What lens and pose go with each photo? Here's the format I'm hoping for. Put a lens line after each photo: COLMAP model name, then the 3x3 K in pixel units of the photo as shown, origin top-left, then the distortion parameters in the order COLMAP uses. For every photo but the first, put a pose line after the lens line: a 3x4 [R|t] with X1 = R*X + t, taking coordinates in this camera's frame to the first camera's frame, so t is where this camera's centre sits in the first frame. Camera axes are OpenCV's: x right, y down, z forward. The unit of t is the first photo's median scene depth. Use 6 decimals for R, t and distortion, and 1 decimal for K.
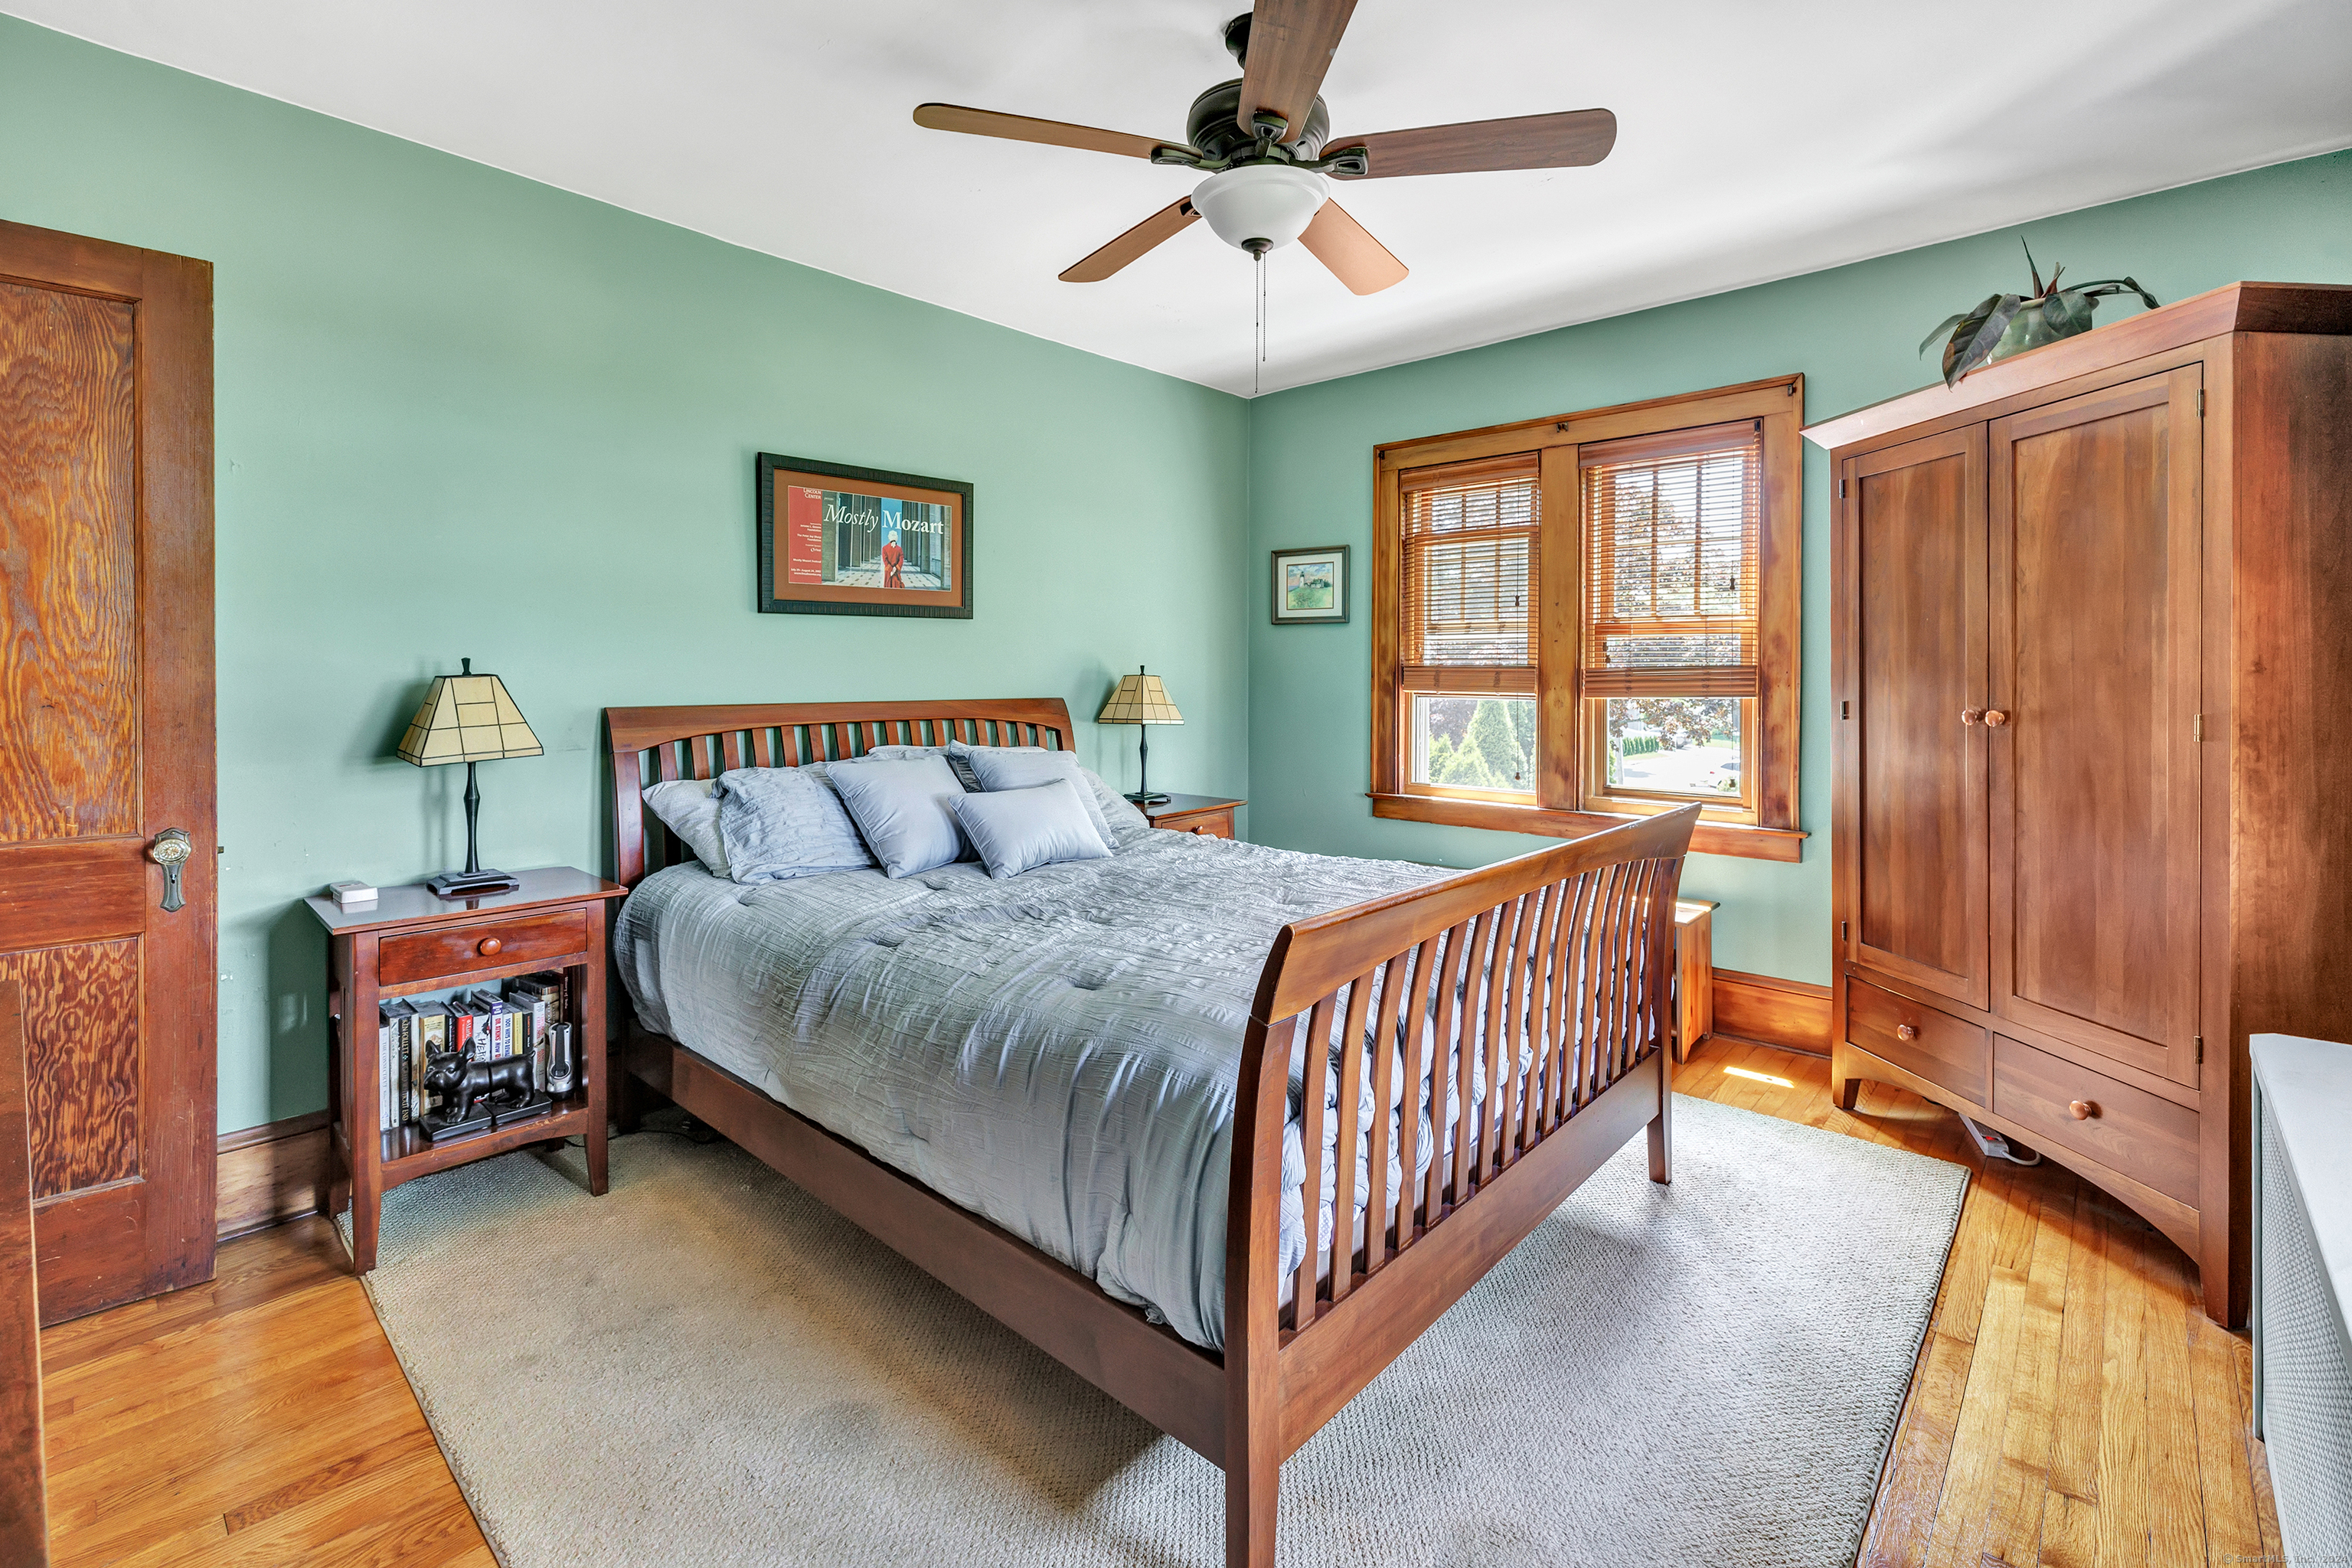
lens RADIAL K [[1037.2, 0, 1178.3], [0, 1037.2, 672.3], [0, 0, 1]] dist [-0.000894, 0.000025]
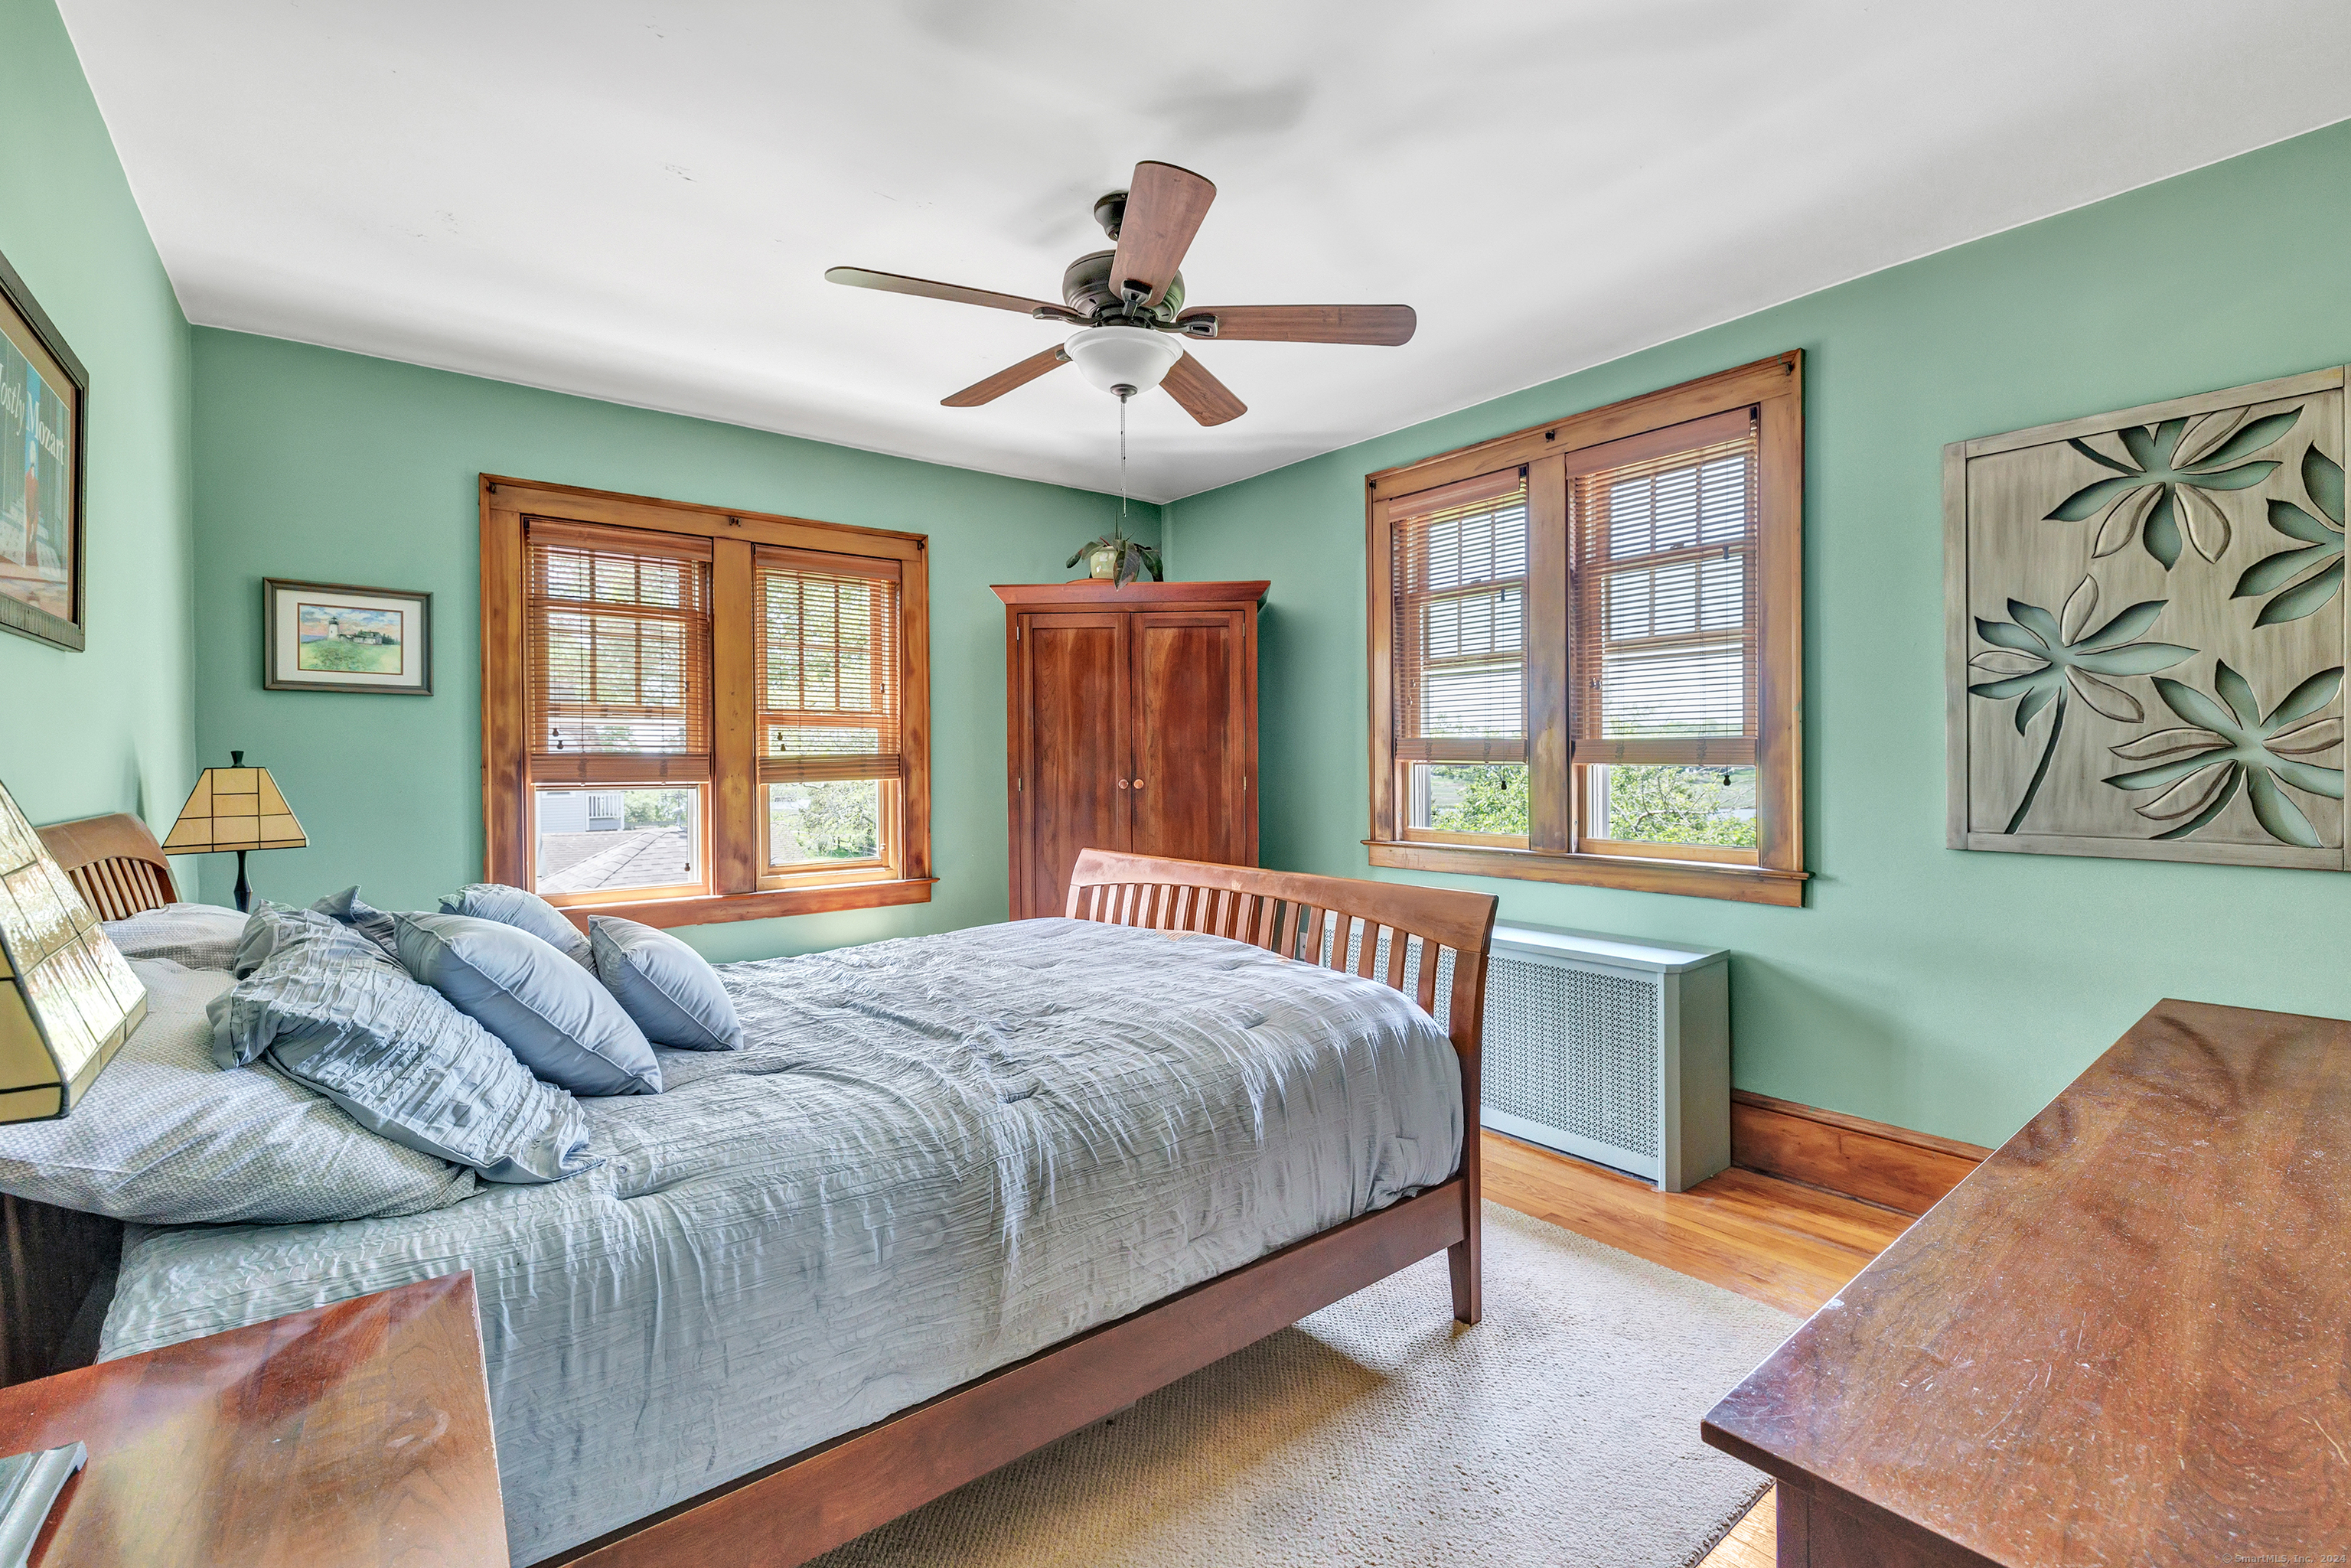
lens RADIAL K [[1025.1, 0, 1177.7], [0, 1025.1, 758.3], [0, 0, 1]] dist [0.000338, 0.000012]
pose [[0.158833, -0.000669, 0.987305, -0.571727], [0.006461, 0.999979, -0.000362, 0.001243], [-0.987284, 0.006436, 0.158834, 0.413100]]
